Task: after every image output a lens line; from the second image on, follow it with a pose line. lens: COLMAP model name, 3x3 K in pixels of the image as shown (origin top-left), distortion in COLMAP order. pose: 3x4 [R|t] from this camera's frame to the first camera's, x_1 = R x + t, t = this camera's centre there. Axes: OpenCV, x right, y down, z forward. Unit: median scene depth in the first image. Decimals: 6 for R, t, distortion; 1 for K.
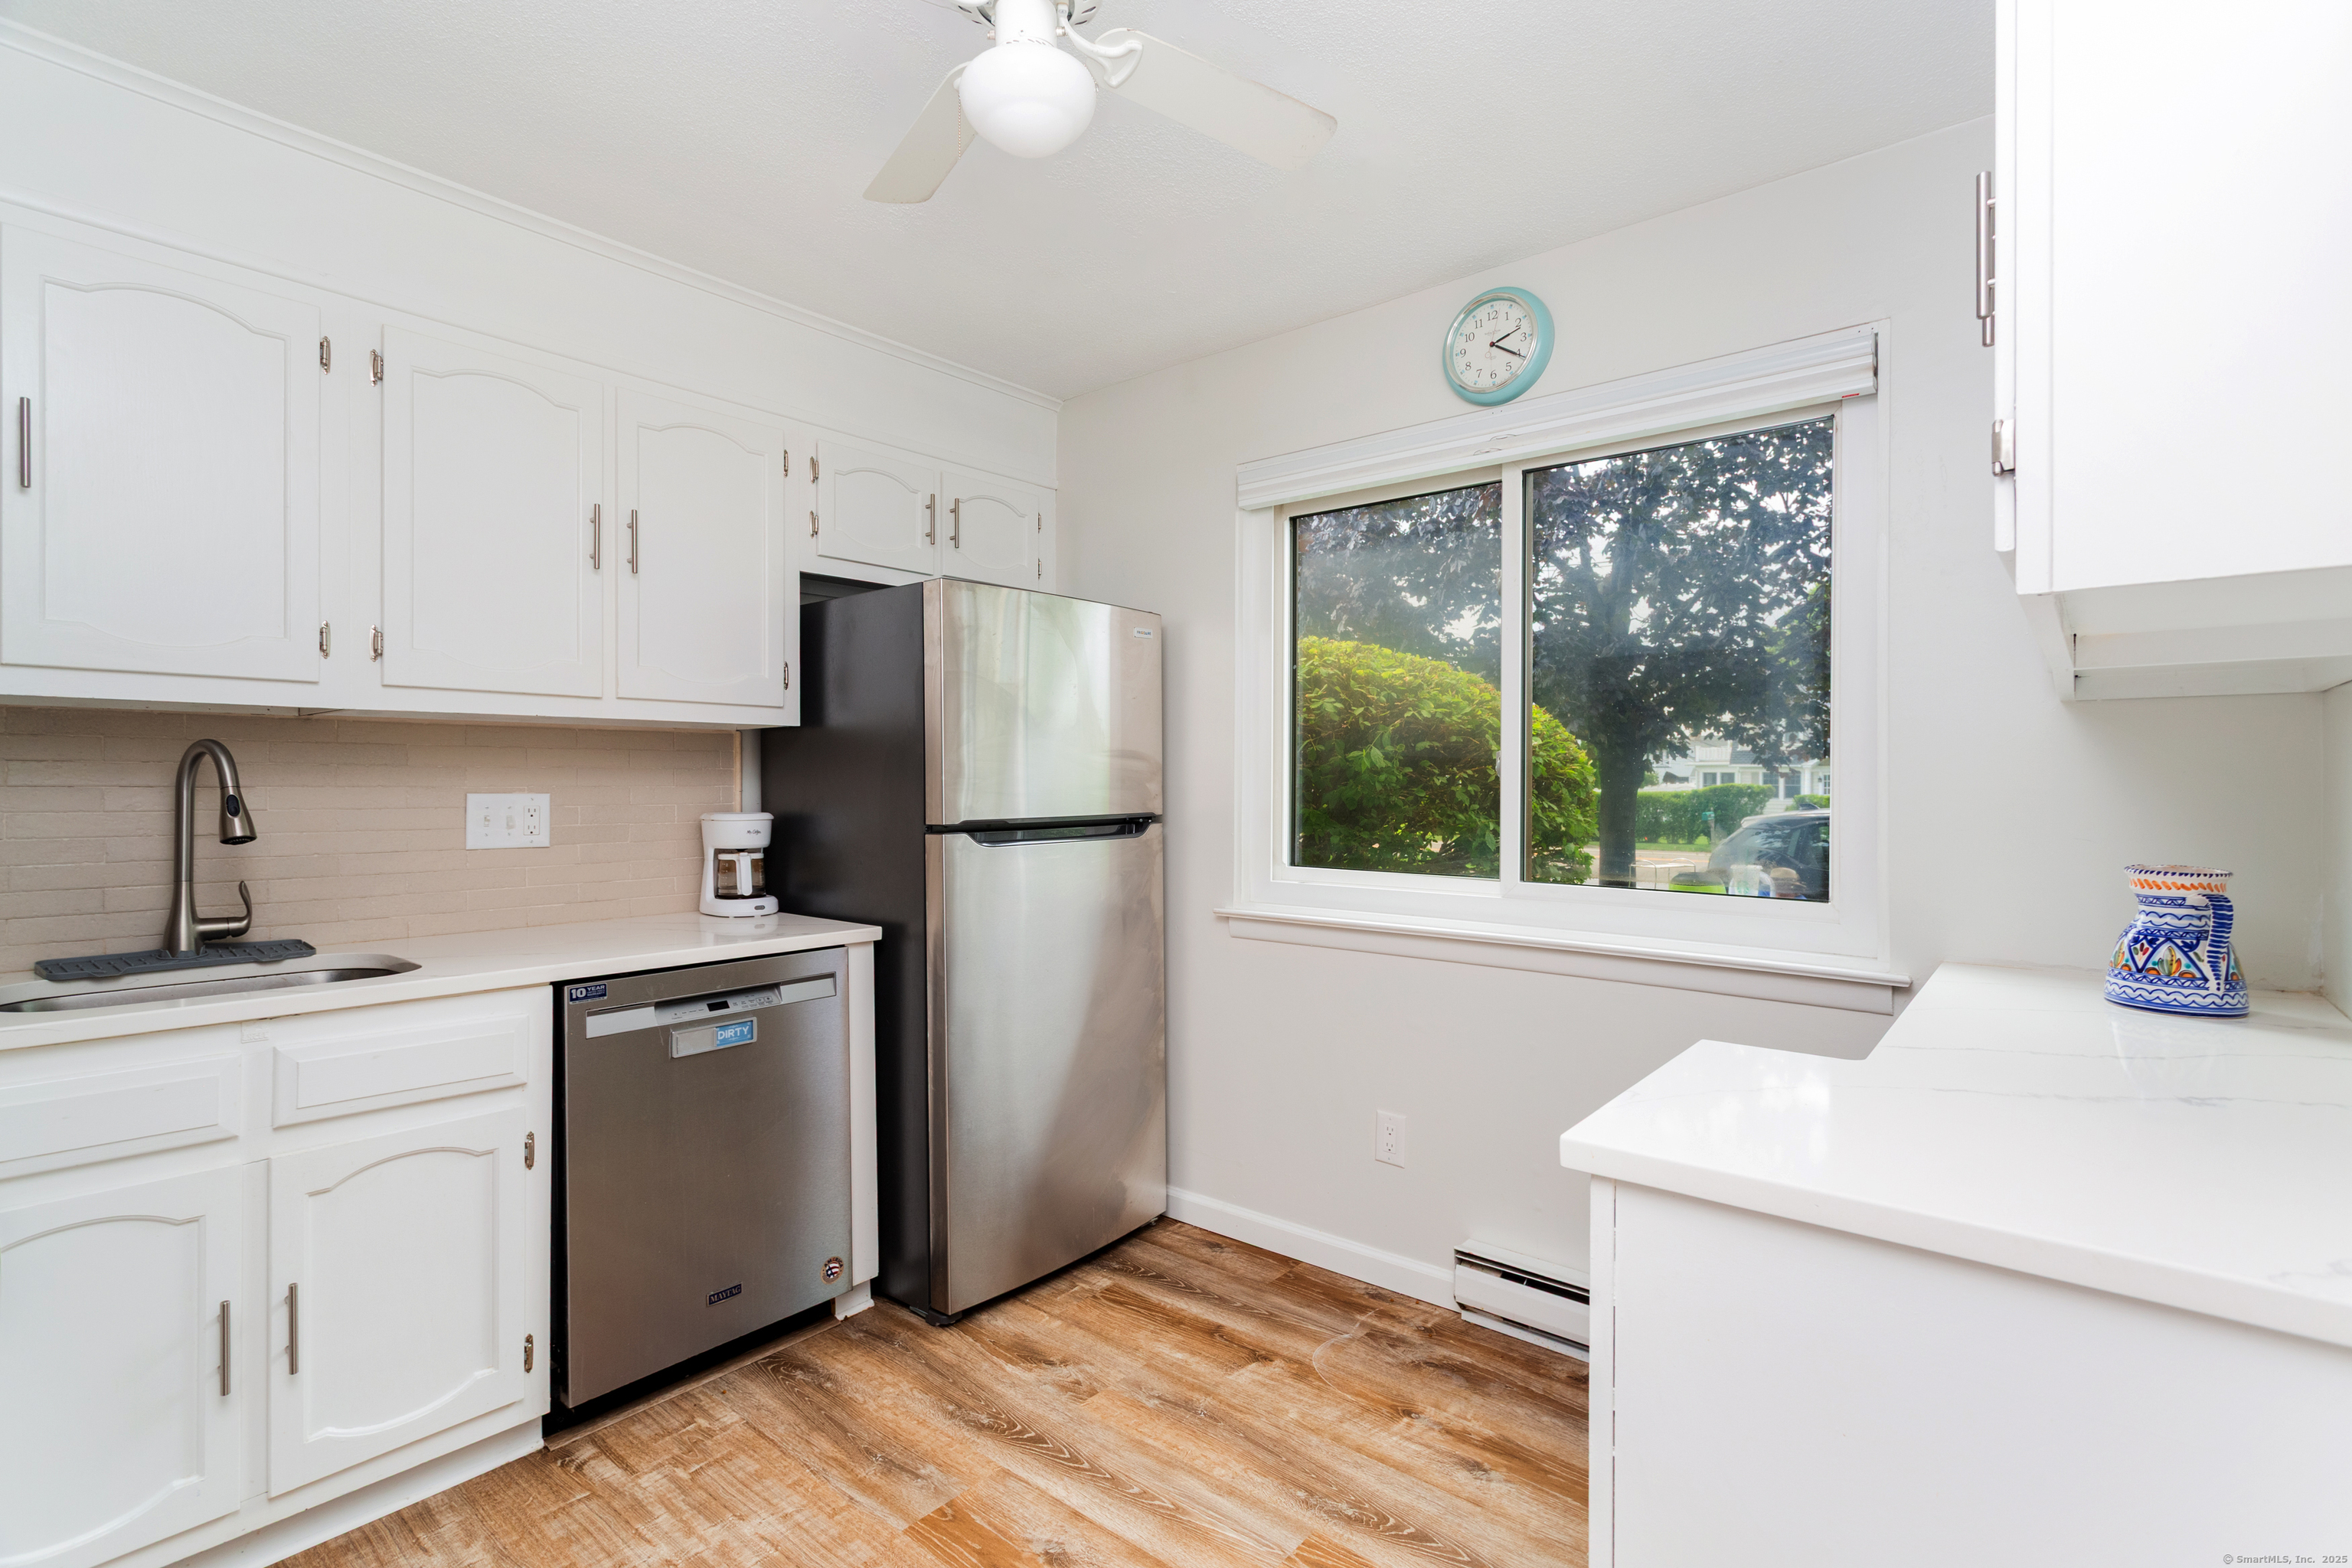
lens RADIAL K [[1103.6, 0, 1171.4], [0, 1103.6, 780.4], [0, 0, 1]] dist [-0.013923, 0.008594]
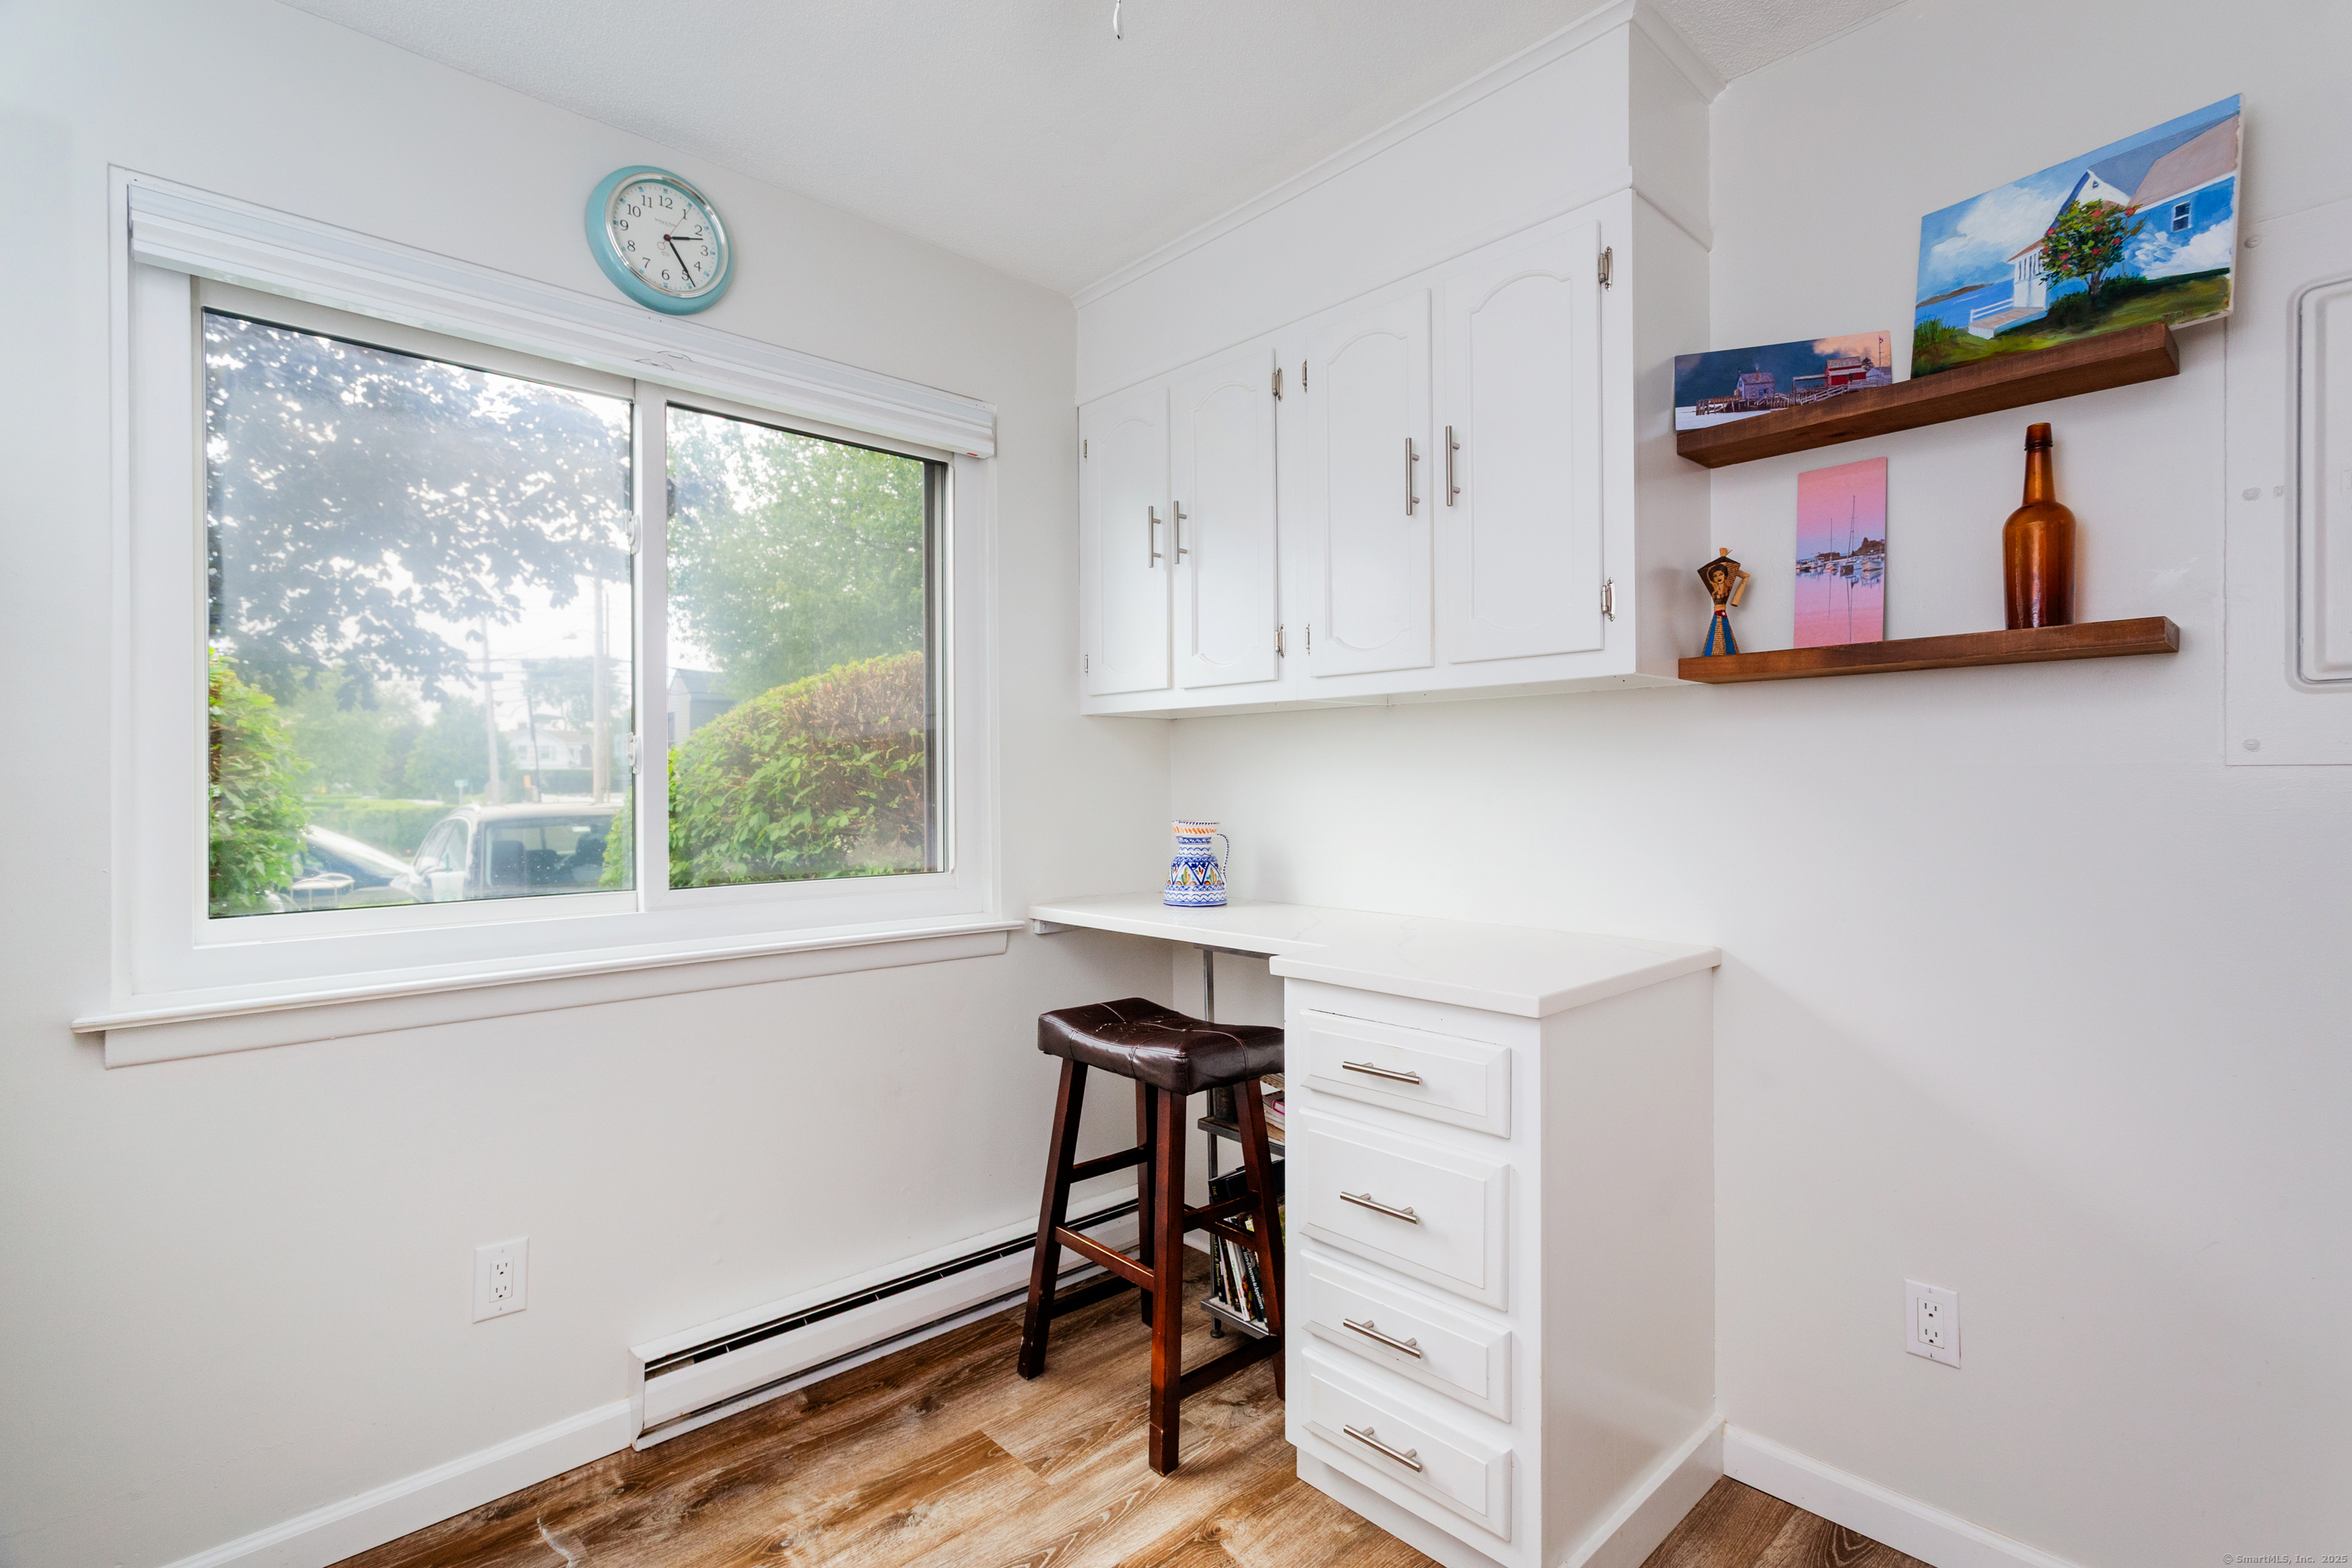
lens RADIAL K [[1103.6, 0, 1171.4], [0, 1103.6, 780.4], [0, 0, 1]] dist [-0.013923, 0.008594]
pose [[0.122543, -0.002494, 0.992460, -0.517490], [0.007935, 0.999967, 0.001533, 0.011325], [-0.992432, 0.007687, 0.122558, 0.572829]]
